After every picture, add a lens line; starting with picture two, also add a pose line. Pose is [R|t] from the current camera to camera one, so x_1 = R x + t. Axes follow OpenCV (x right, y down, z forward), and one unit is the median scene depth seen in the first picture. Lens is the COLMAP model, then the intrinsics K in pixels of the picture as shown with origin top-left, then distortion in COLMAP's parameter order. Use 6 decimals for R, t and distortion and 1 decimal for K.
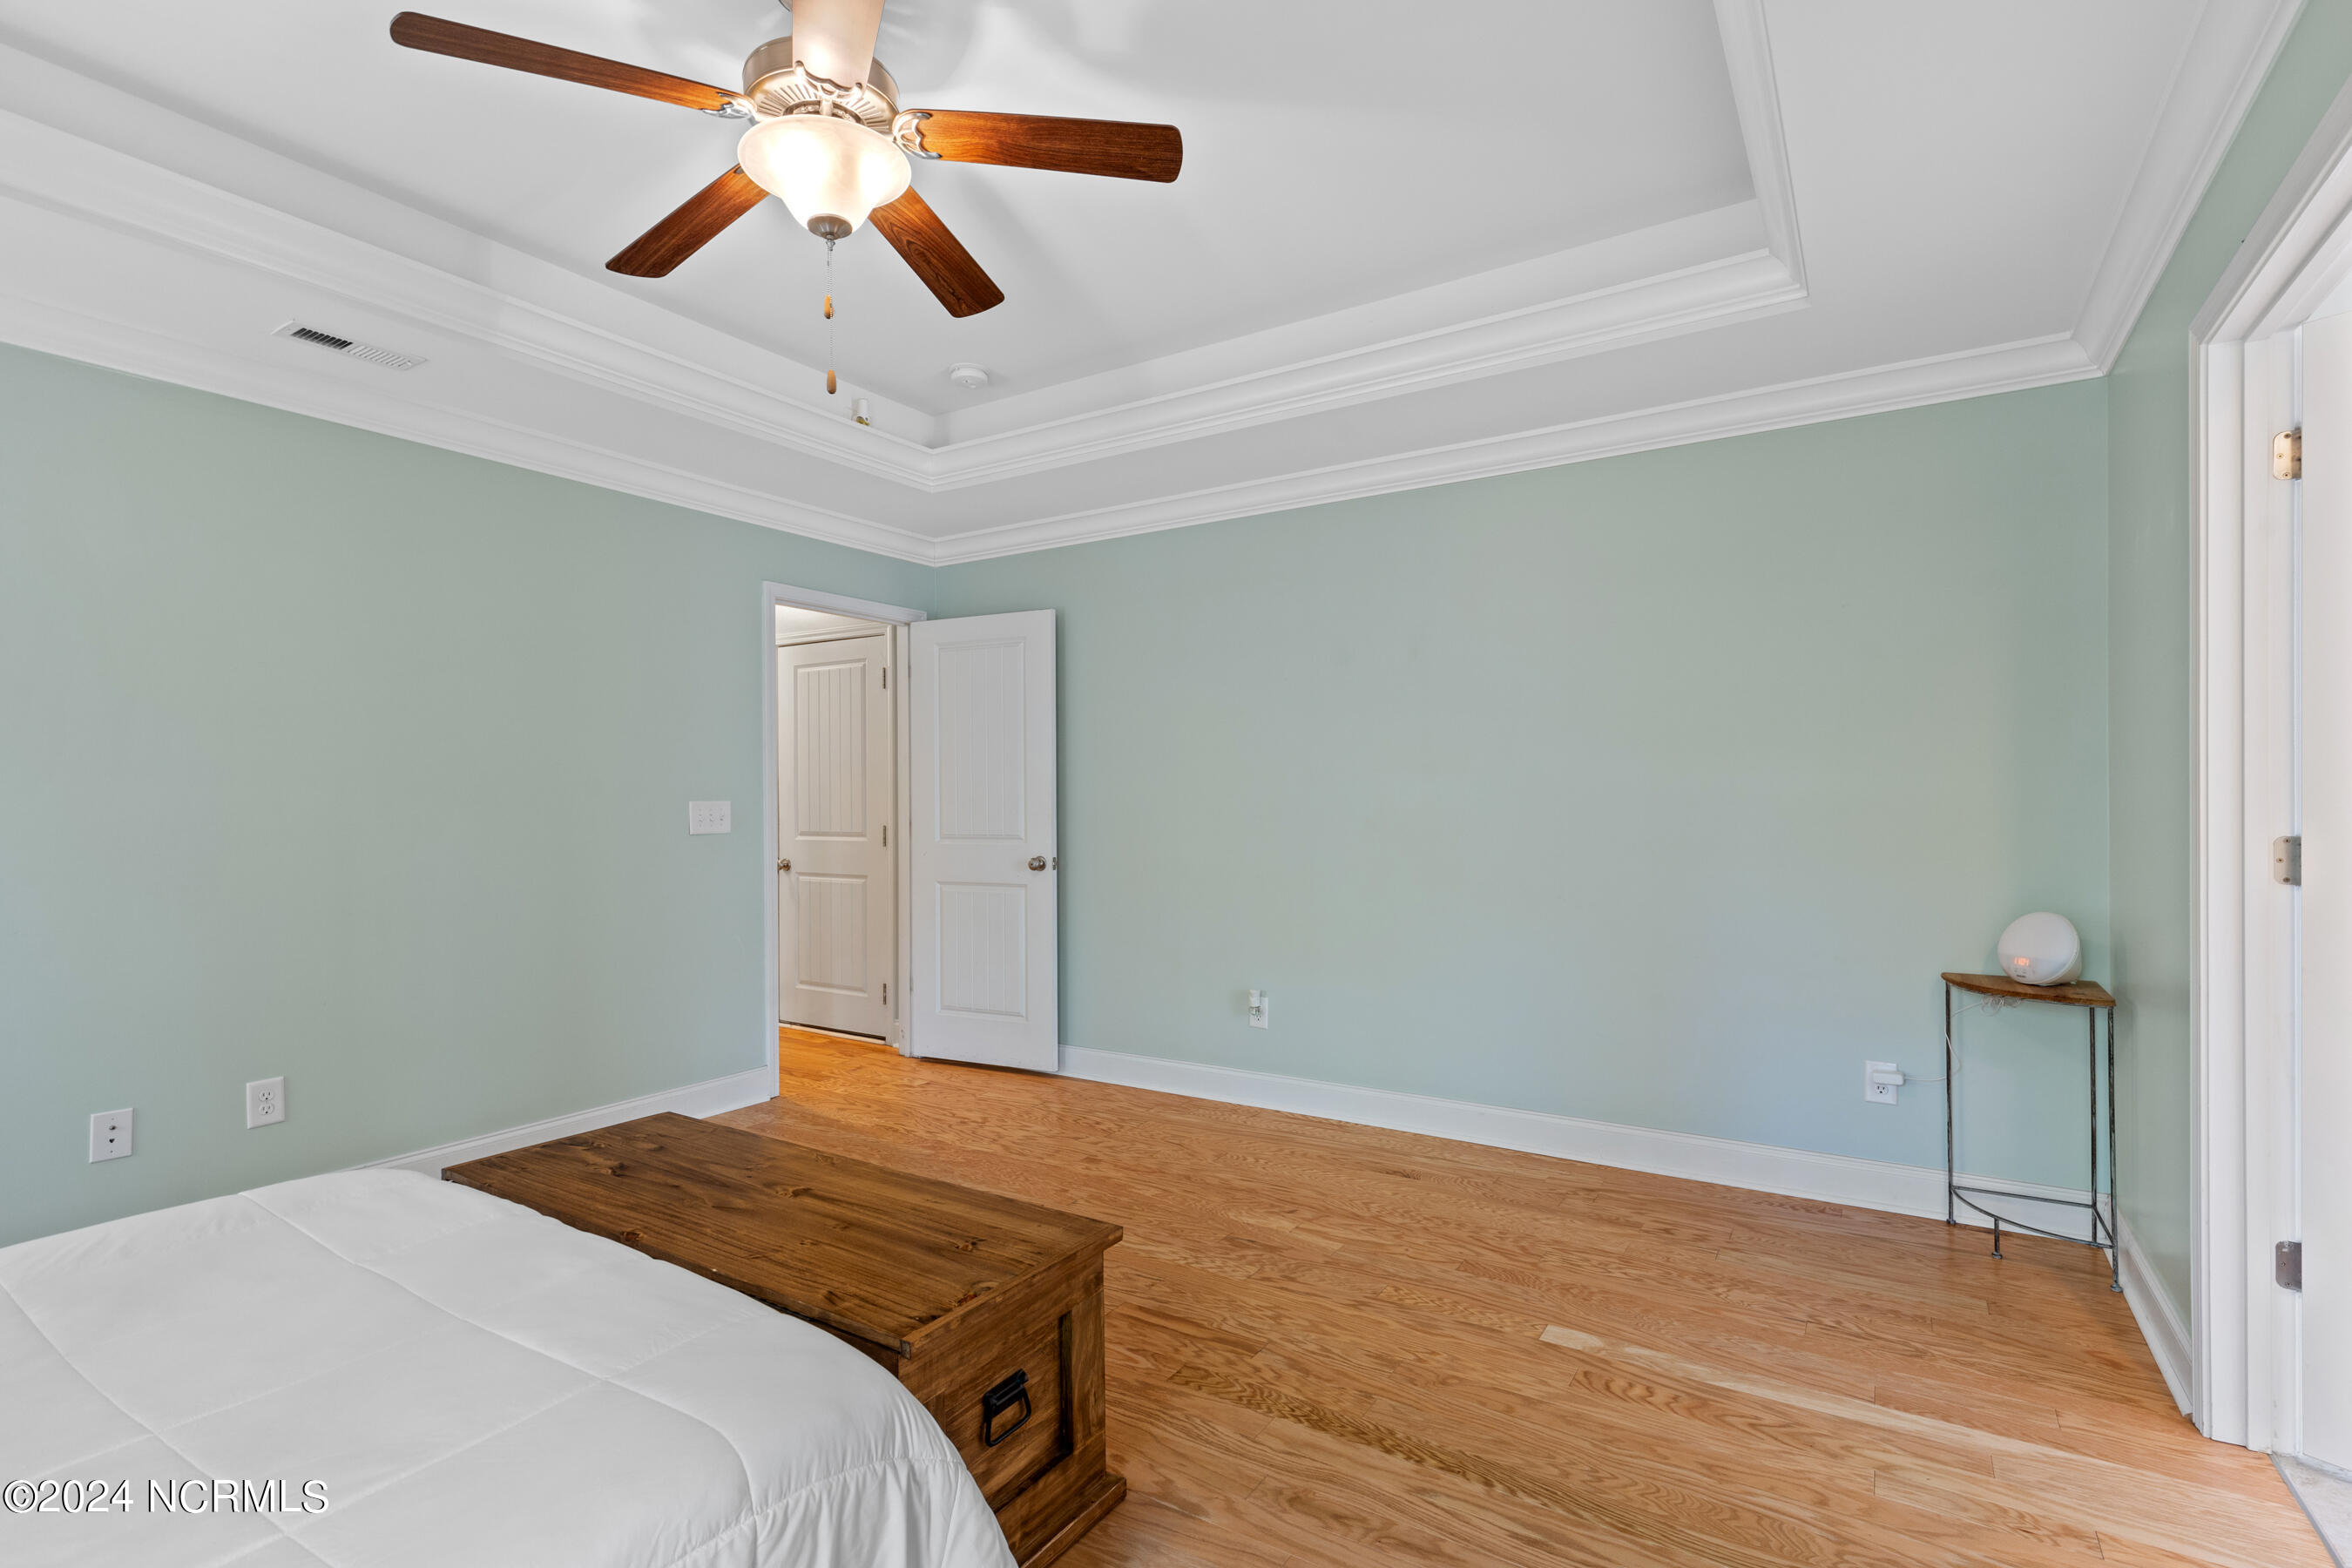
lens RADIAL K [[1048.3, 0, 1179.5], [0, 1048.3, 774.6], [0, 0, 1]] dist [0.005327, -0.000575]
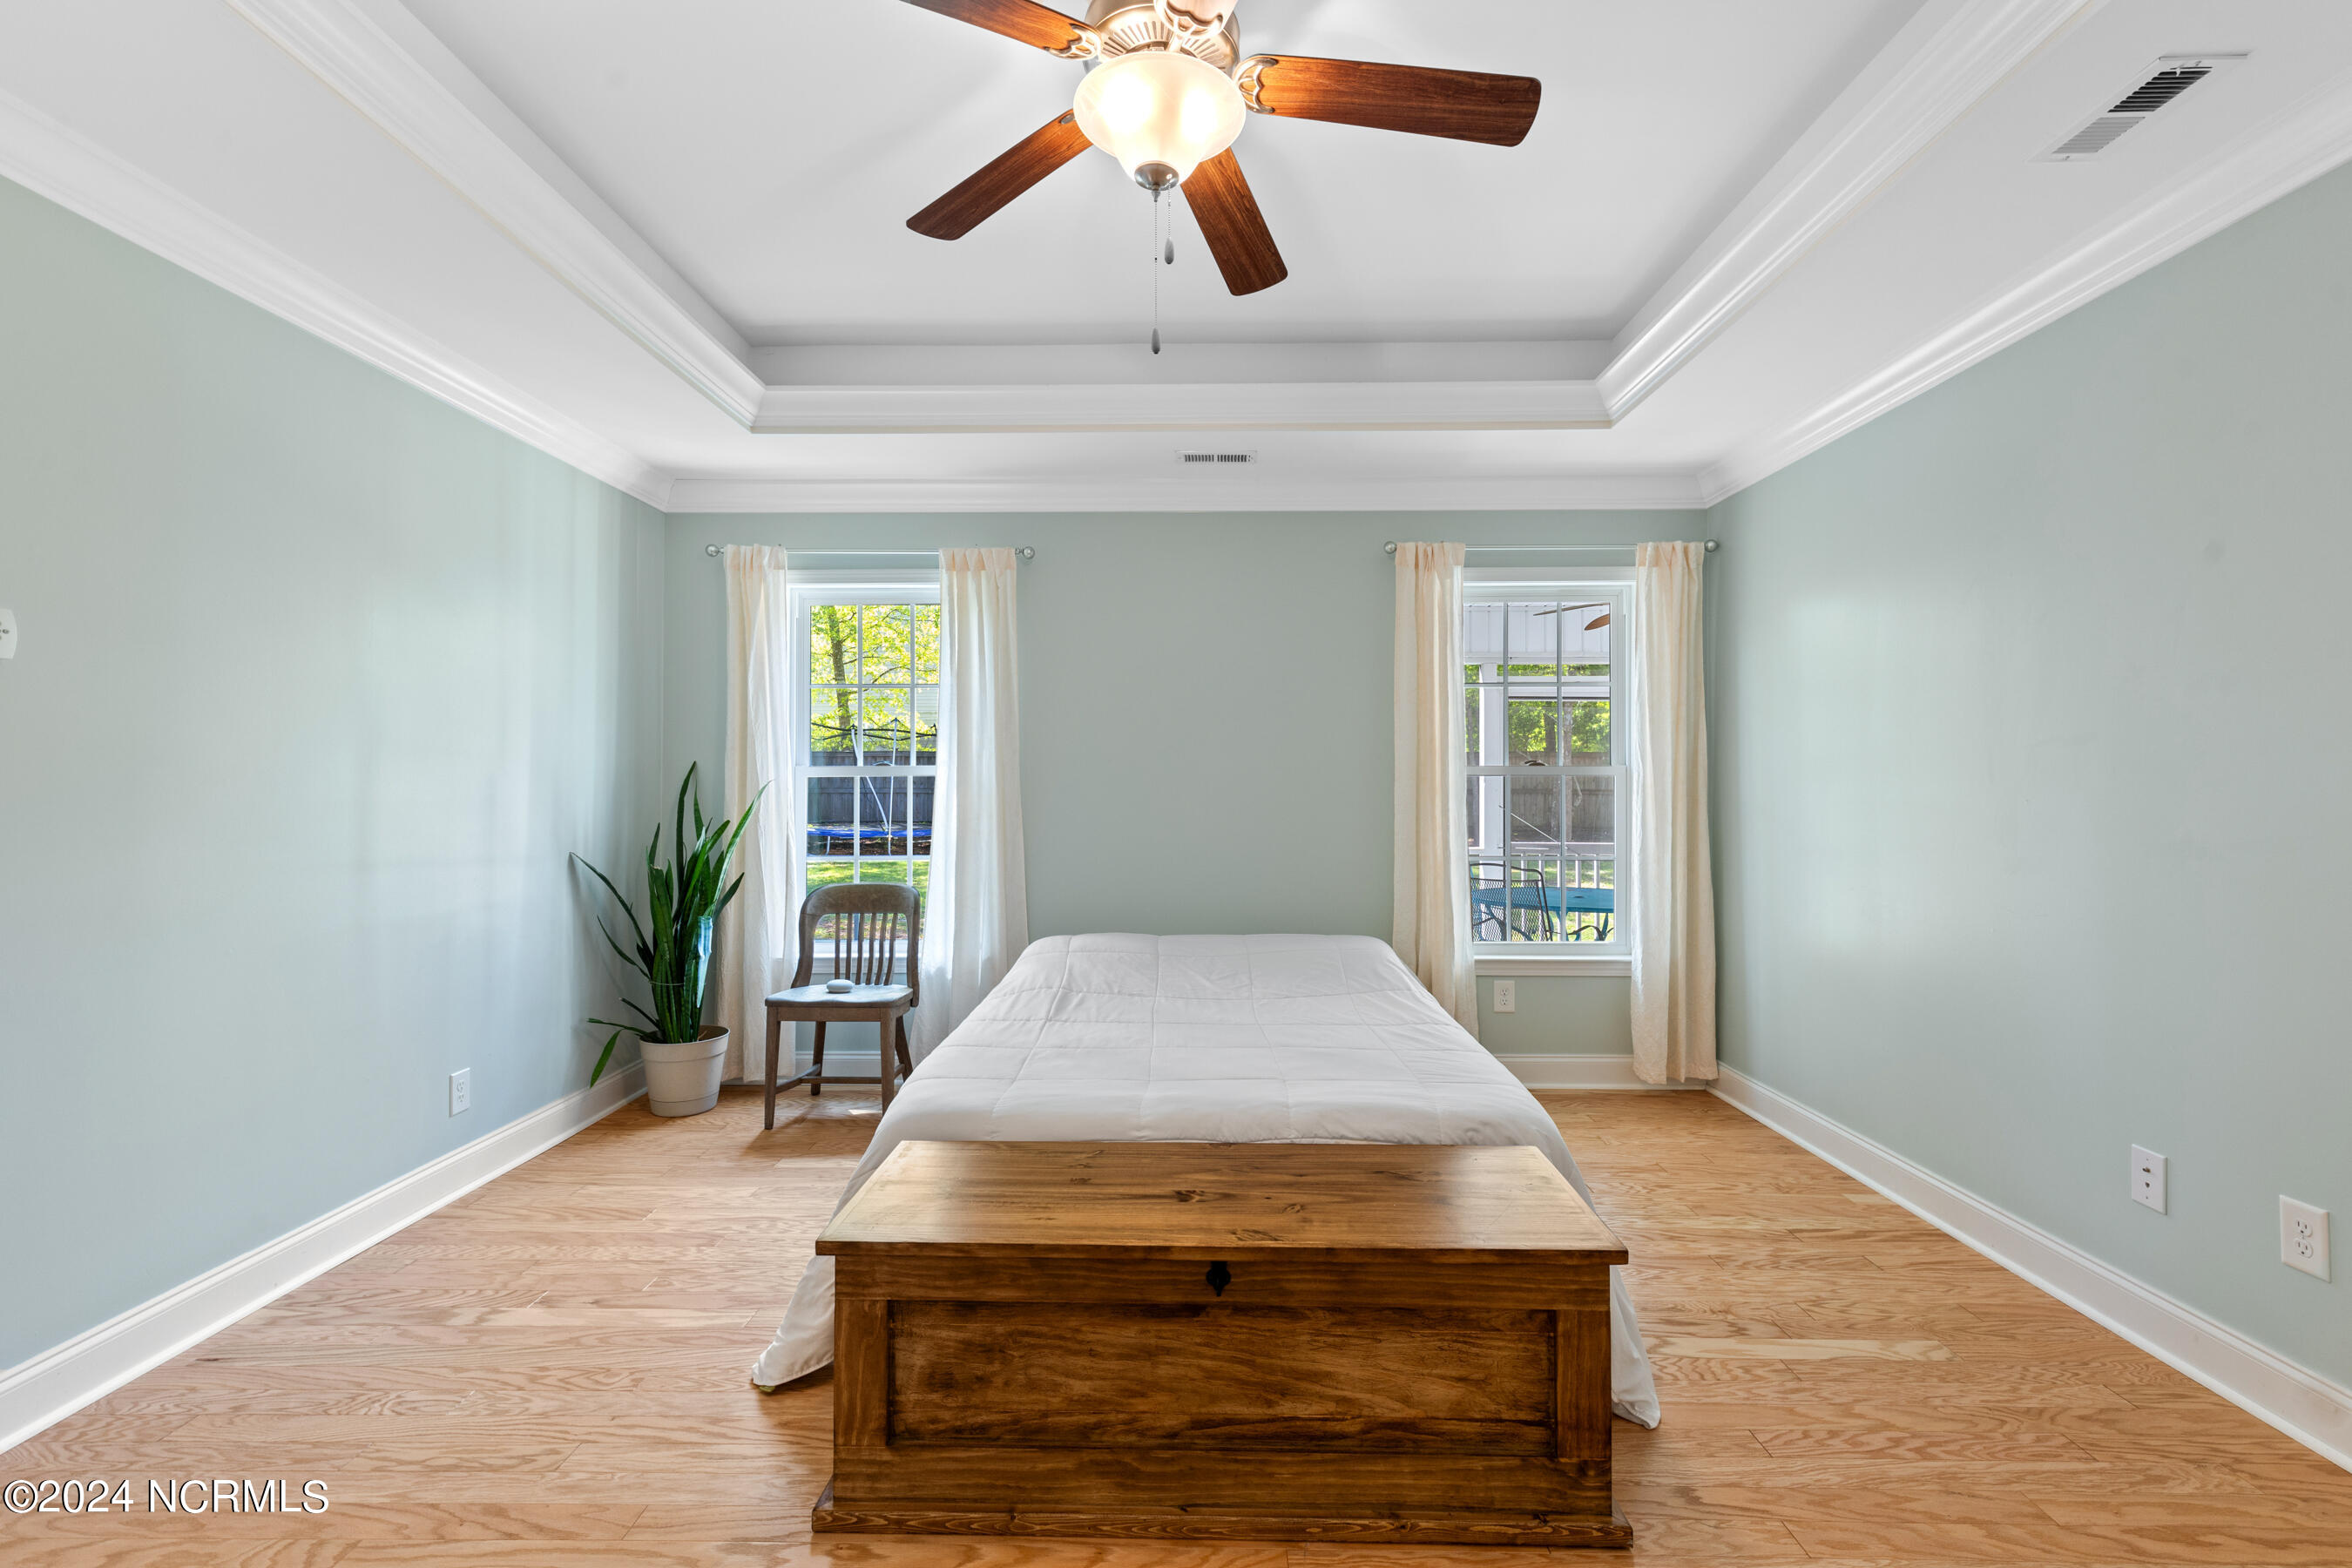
lens RADIAL K [[1048.3, 0, 1179.5], [0, 1048.3, 774.6], [0, 0, 1]] dist [0.005327, -0.000575]
pose [[-0.864588, 0.004241, -0.502464, 0.118006], [0.018865, 0.999533, -0.024024, 0.028510], [0.502128, -0.030250, -0.864264, 1.713239]]
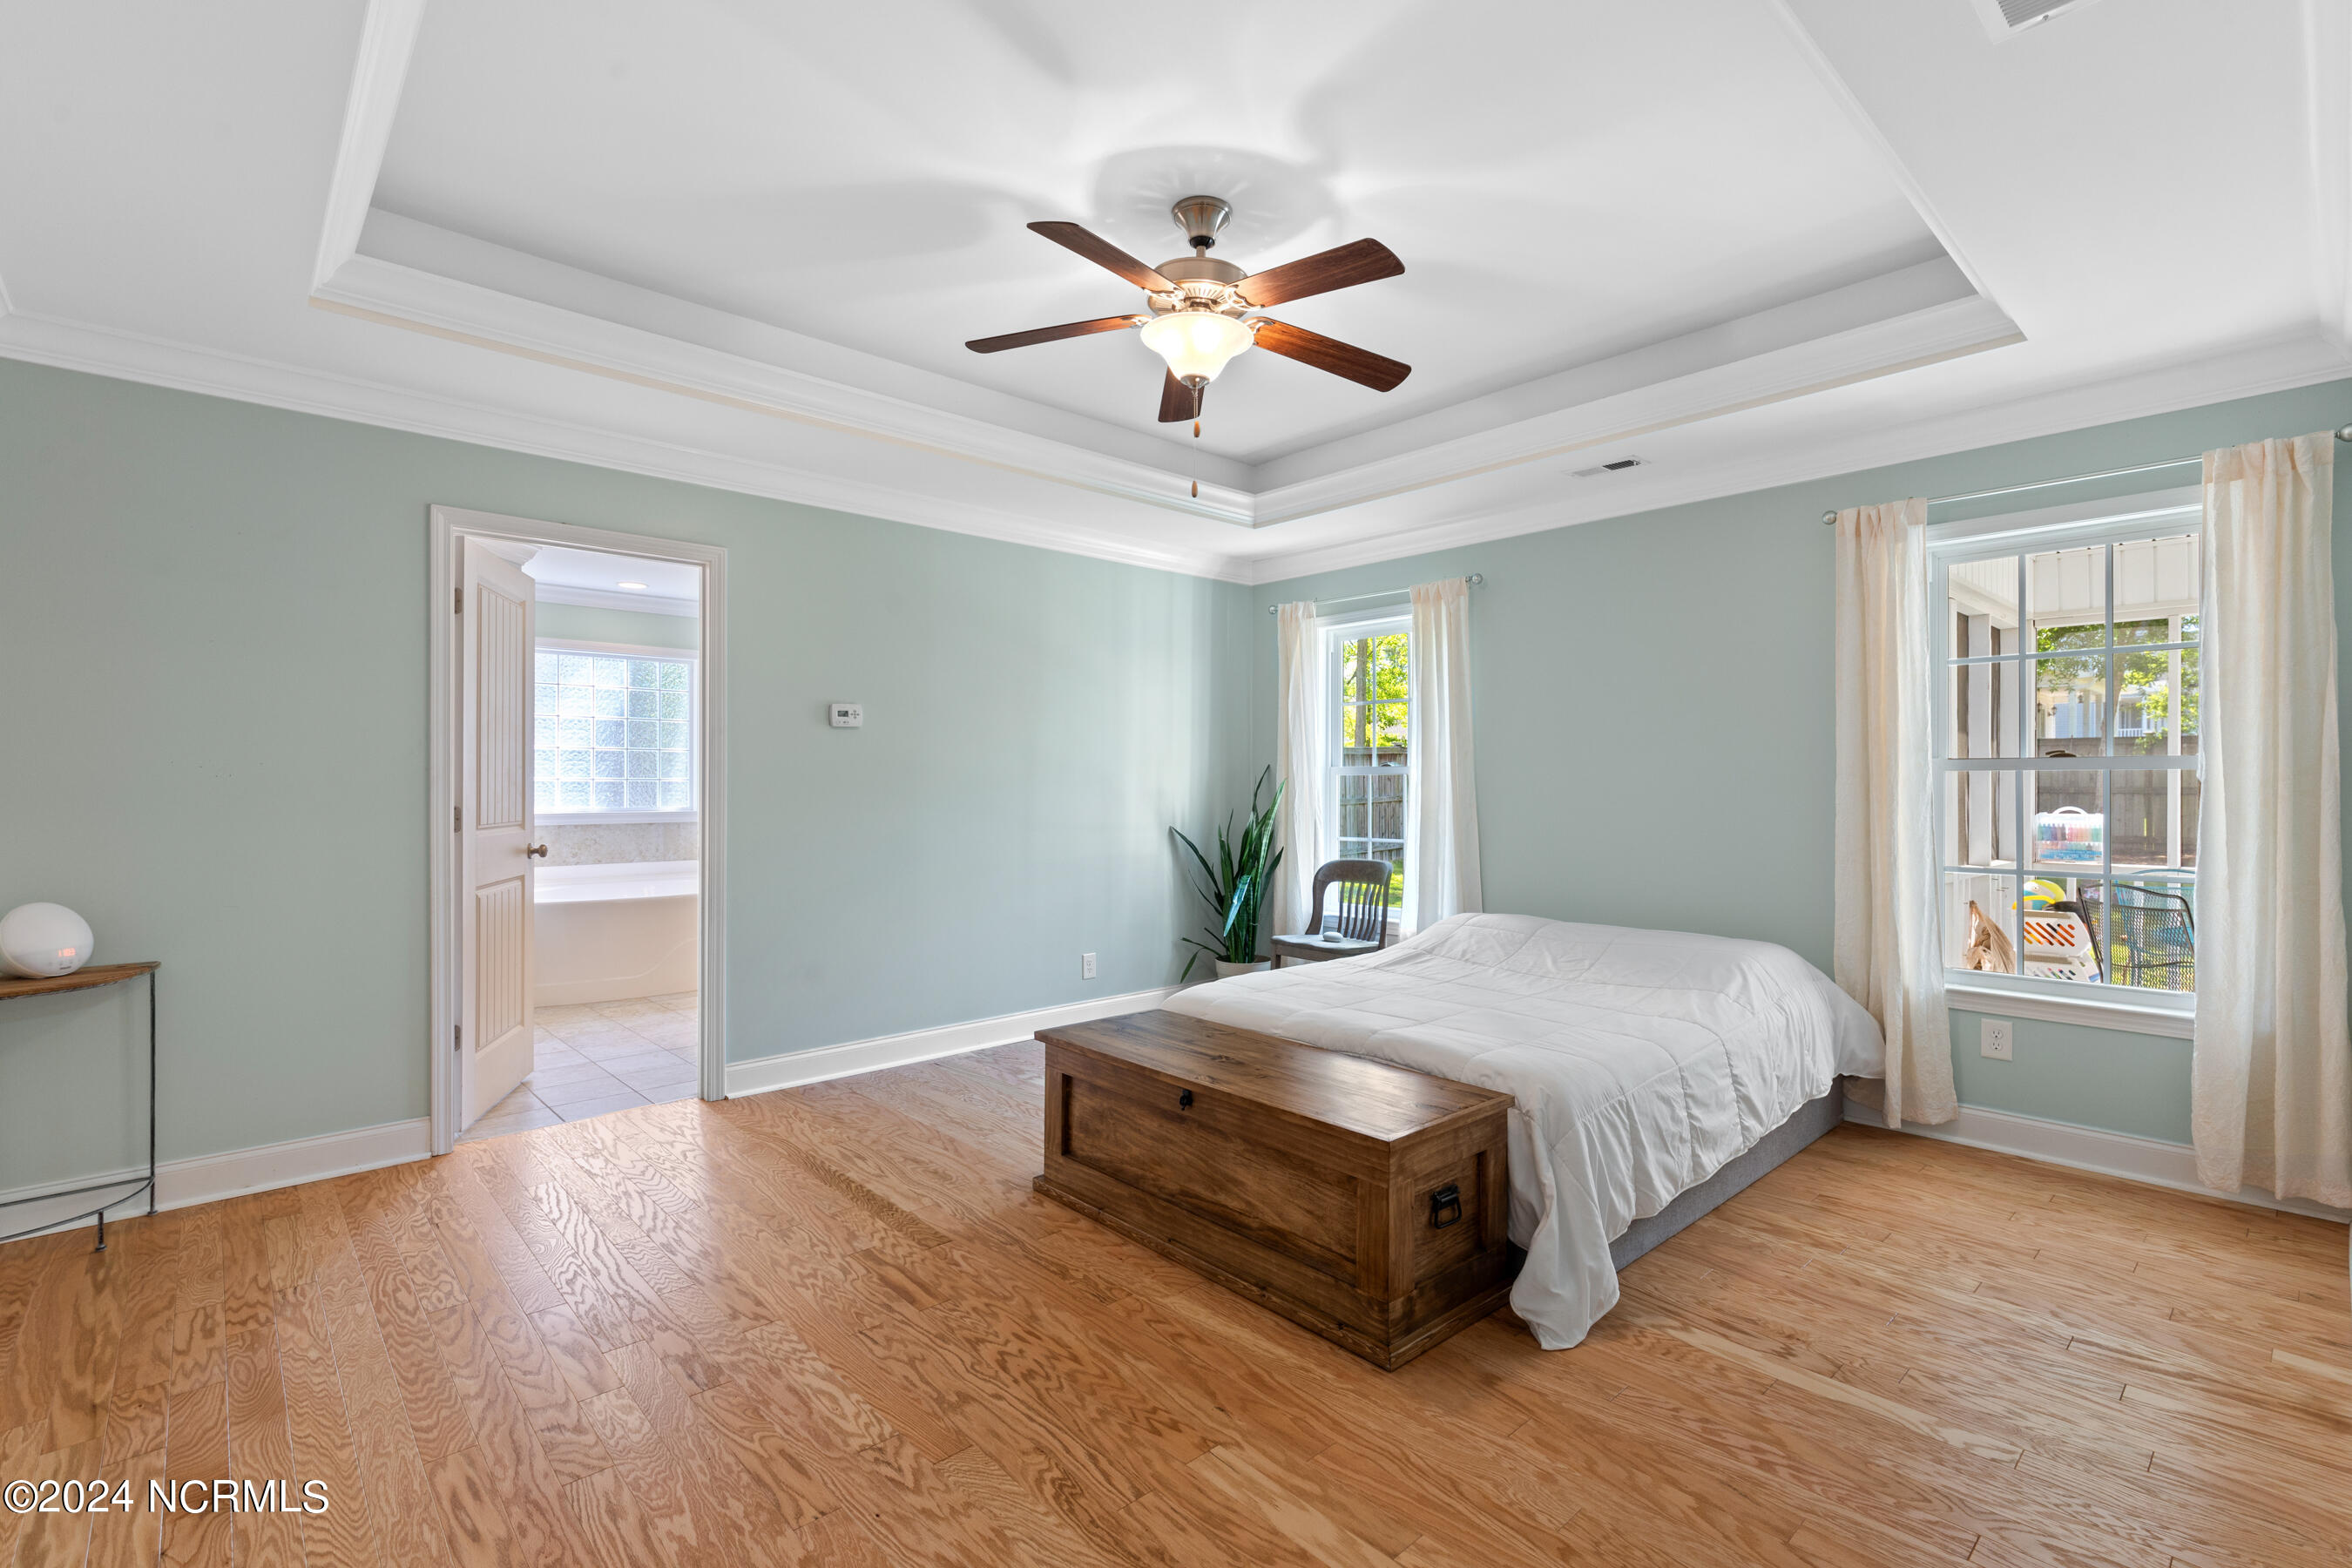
lens RADIAL K [[1048.3, 0, 1179.5], [0, 1048.3, 774.6], [0, 0, 1]] dist [0.005327, -0.000575]
pose [[-0.959557, 0.011696, 0.281272, -0.663500], [0.003114, 0.999516, -0.030938, 0.048659], [-0.281498, -0.028811, -0.959129, 2.231731]]
